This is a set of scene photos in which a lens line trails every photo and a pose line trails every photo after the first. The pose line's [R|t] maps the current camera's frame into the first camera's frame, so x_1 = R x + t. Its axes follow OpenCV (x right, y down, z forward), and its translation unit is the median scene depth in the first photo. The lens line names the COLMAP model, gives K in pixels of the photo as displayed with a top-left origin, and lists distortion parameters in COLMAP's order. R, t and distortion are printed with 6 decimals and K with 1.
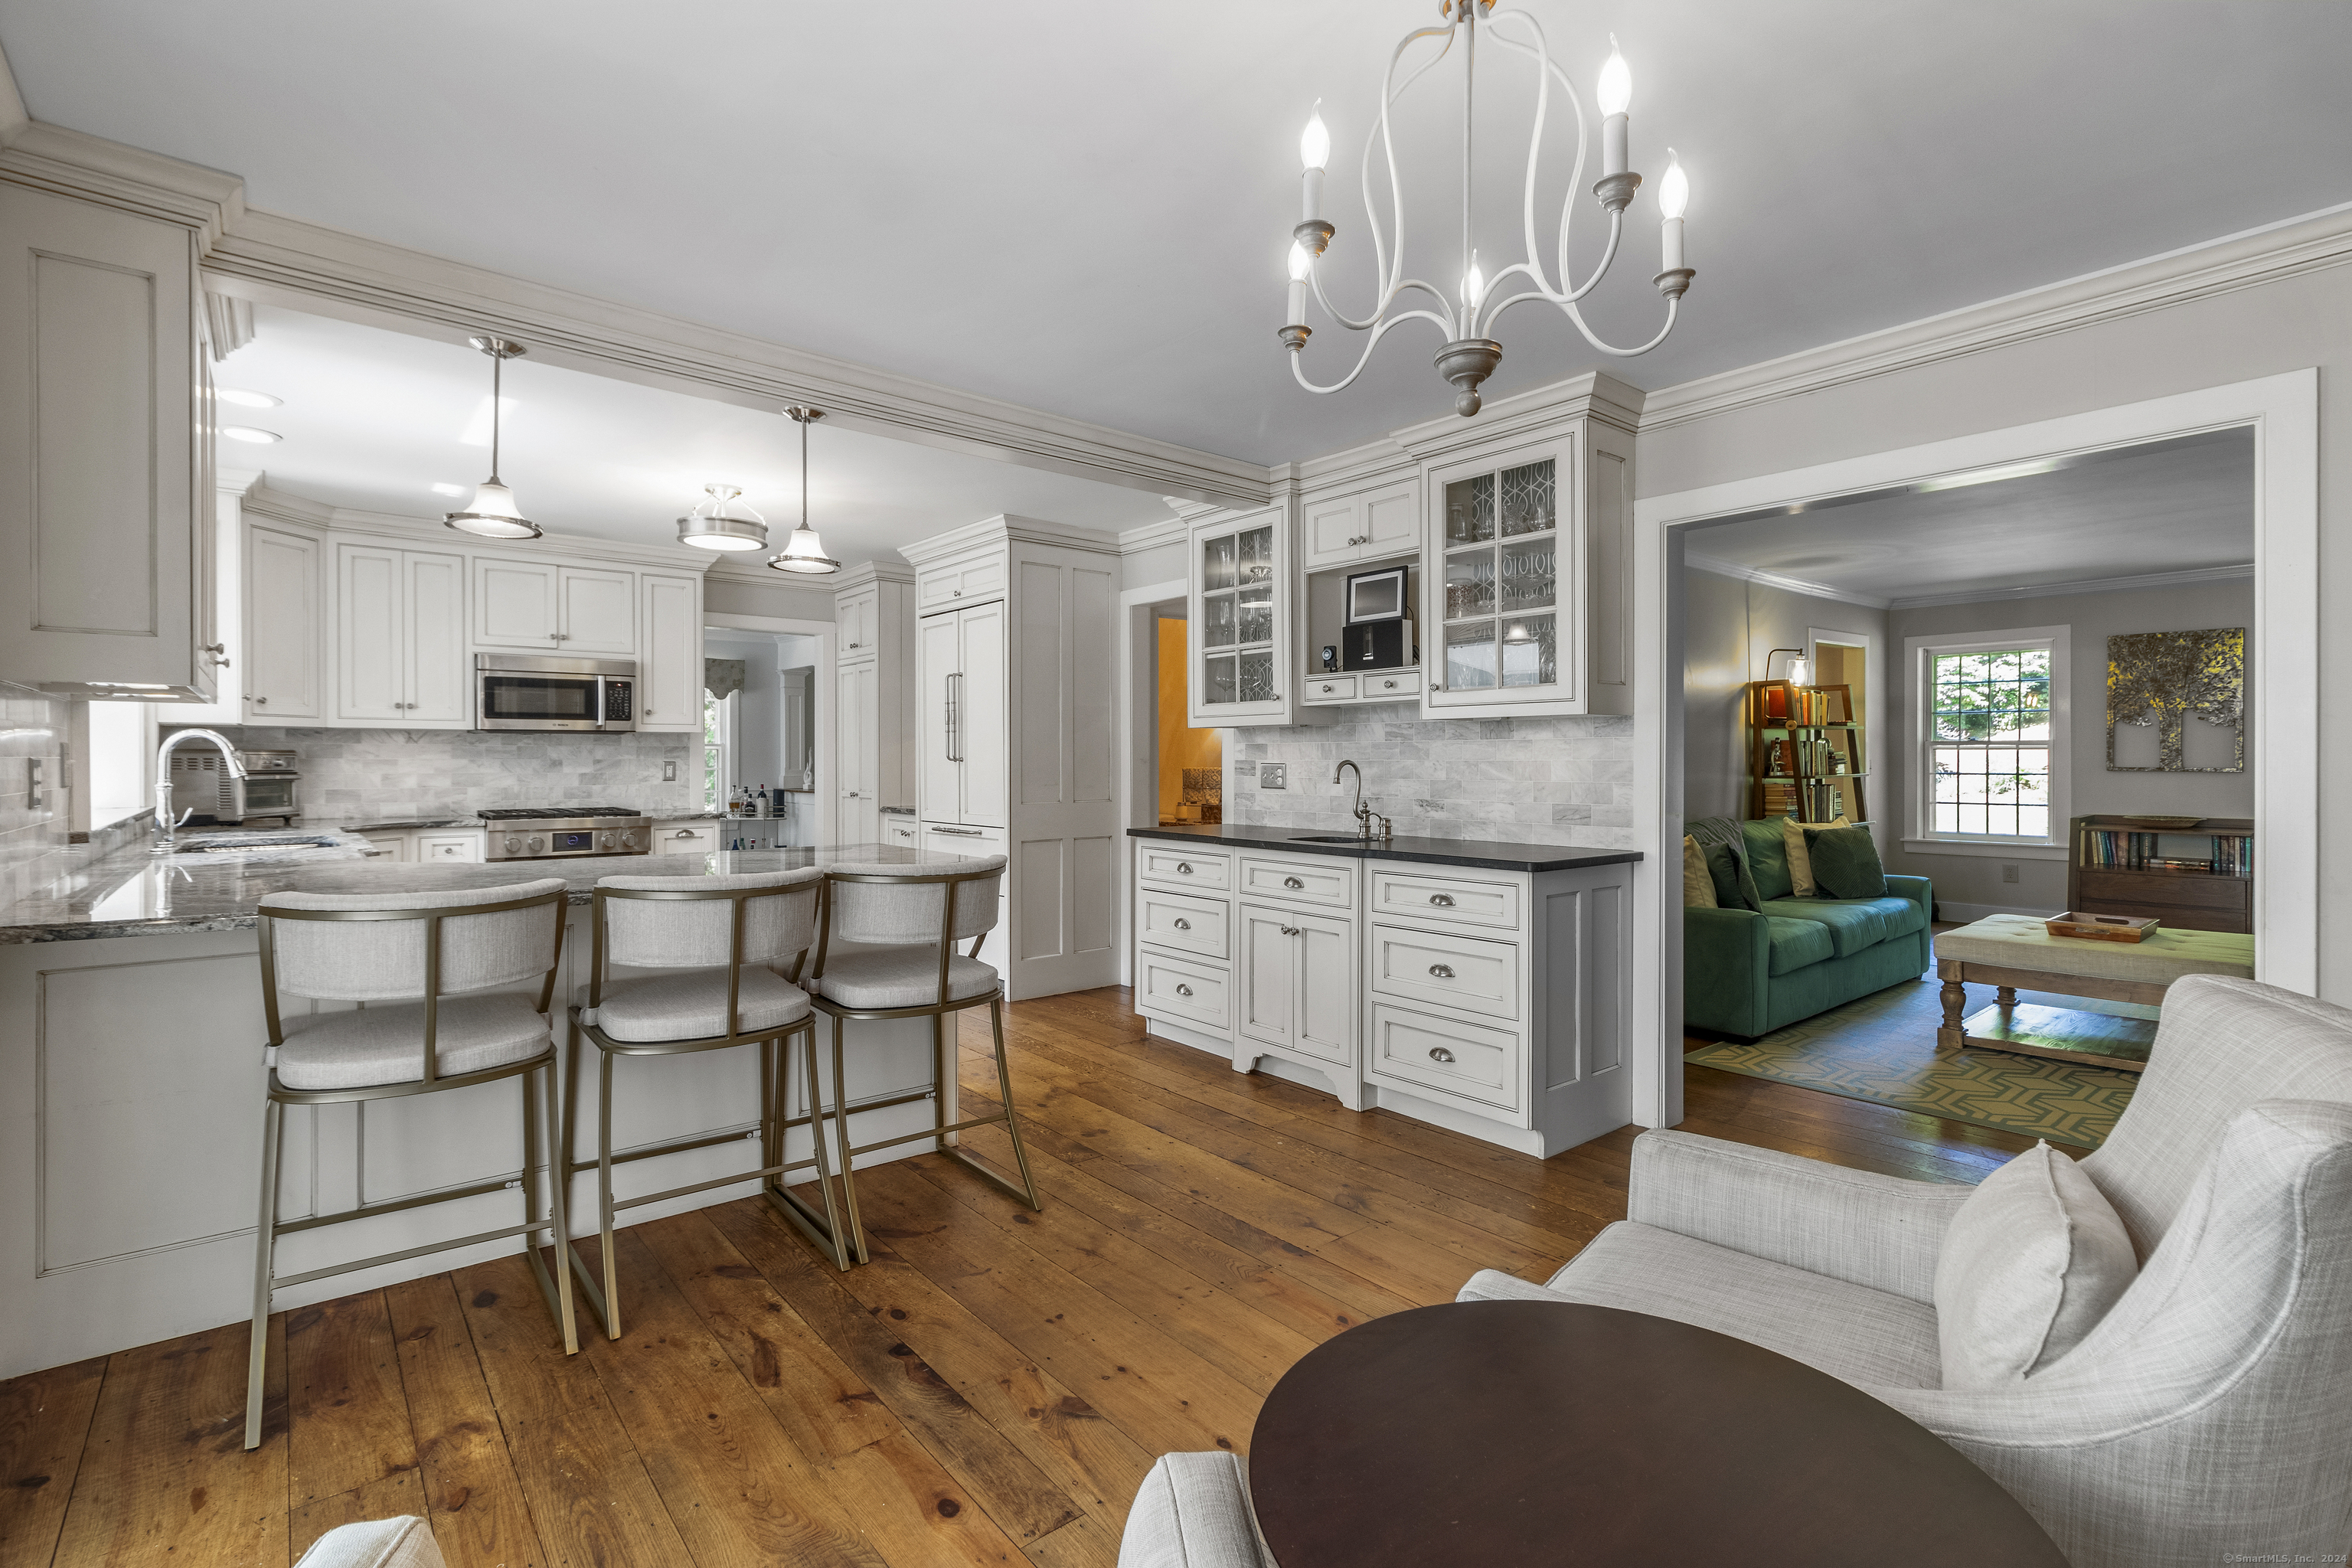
lens RADIAL K [[1070.1, 0, 1174.3], [0, 1070.1, 750.6], [0, 0, 1]] dist [0.000643, -0.000306]
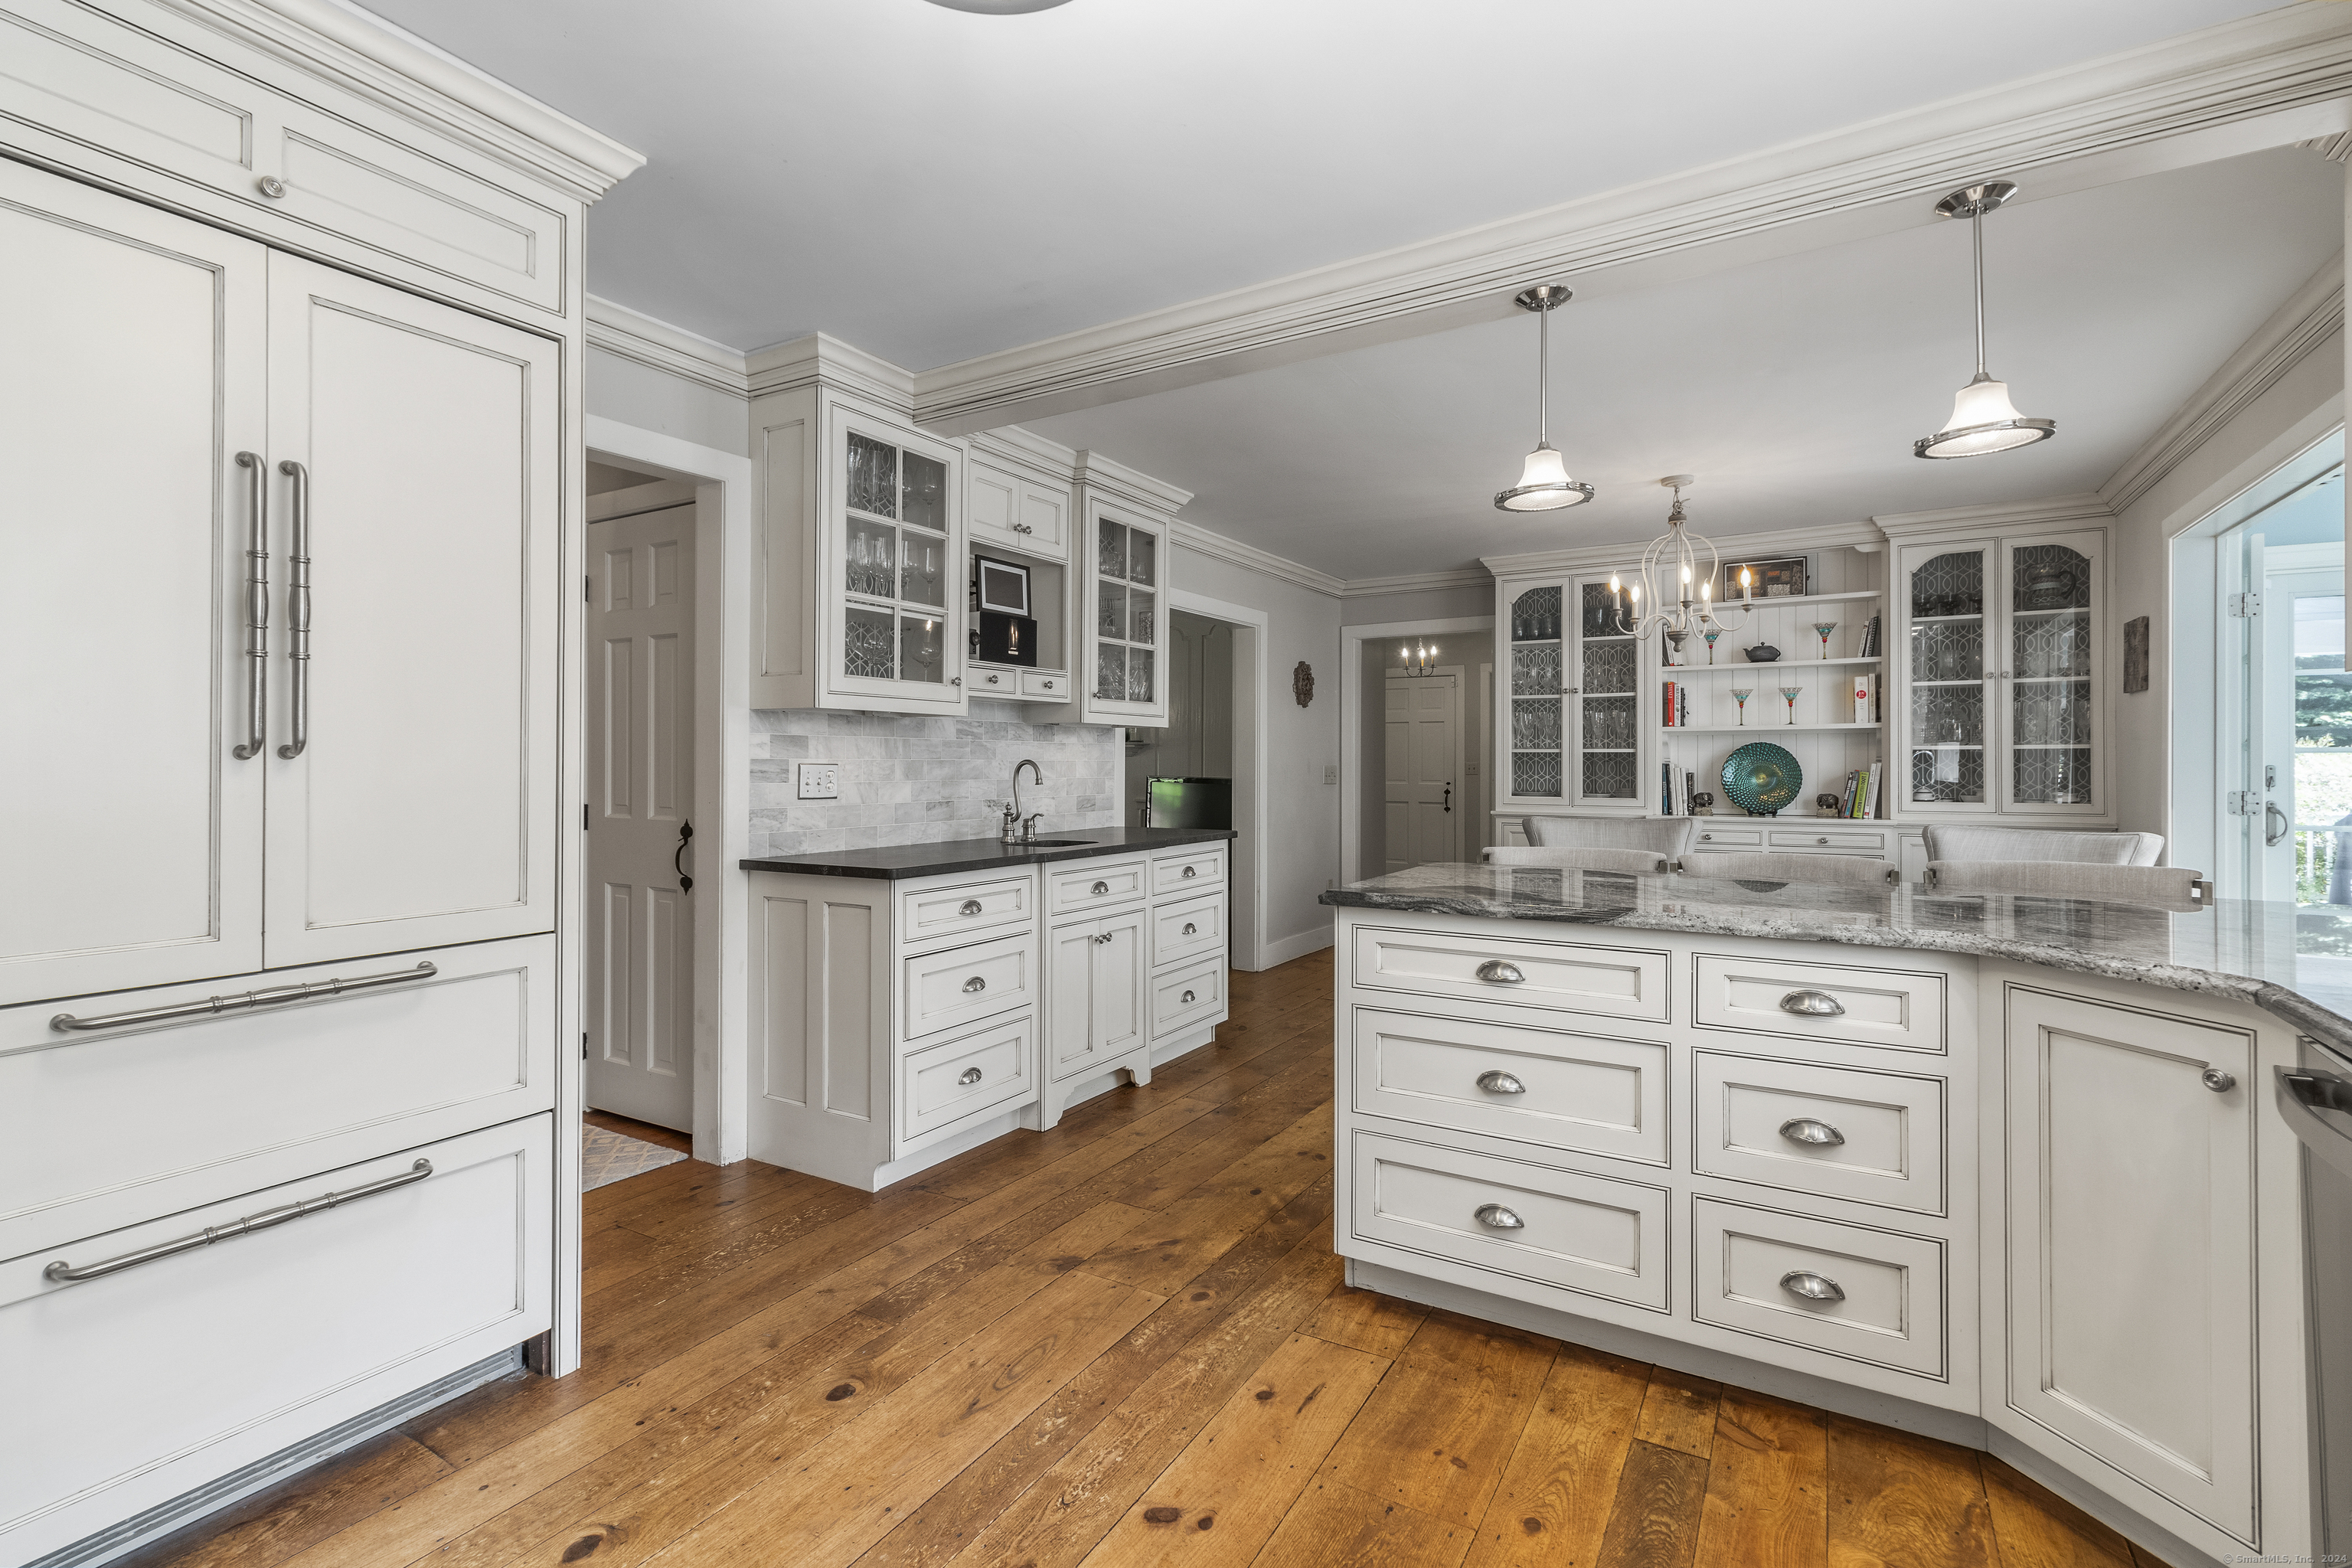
lens RADIAL K [[1070.1, 0, 1174.3], [0, 1070.1, 750.6], [0, 0, 1]] dist [0.000643, -0.000306]
pose [[-0.324678, 0.010208, 0.945770, -0.893834], [-0.009463, 0.999857, -0.014040, 0.014900], [-0.945777, -0.013509, -0.324535, 1.370426]]
